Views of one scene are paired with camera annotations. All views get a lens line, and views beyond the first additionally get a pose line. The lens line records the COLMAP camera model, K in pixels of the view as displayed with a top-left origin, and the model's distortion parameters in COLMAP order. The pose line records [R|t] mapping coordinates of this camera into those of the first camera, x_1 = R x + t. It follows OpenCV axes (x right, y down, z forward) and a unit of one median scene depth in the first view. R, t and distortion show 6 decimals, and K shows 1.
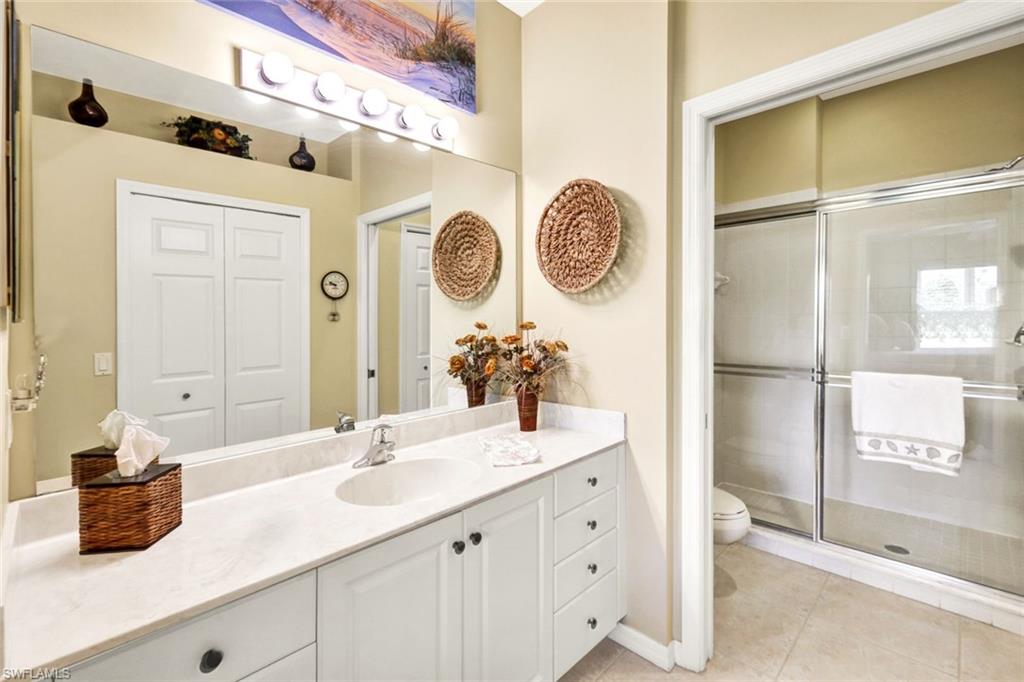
lens RADIAL K [[453.6, 0, 508.4], [0, 453.6, 328.3], [0, 0, 1]] dist [0.015111, 0.000202]
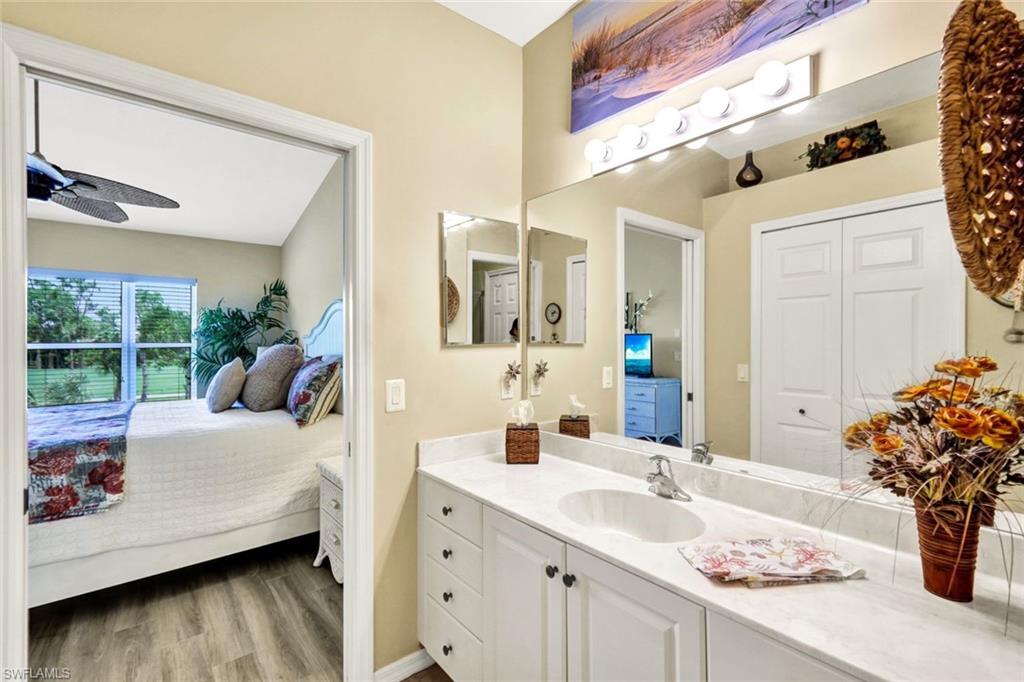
lens RADIAL K [[453.6, 0, 511.7], [0, 453.6, 339.0], [0, 0, 1]] dist [0.015111, 0.000202]
pose [[-0.085517, 0.015814, -0.996211, 0.640742], [-0.014404, 0.999750, 0.017107, -0.043128], [0.996233, 0.015812, -0.085268, 0.691652]]
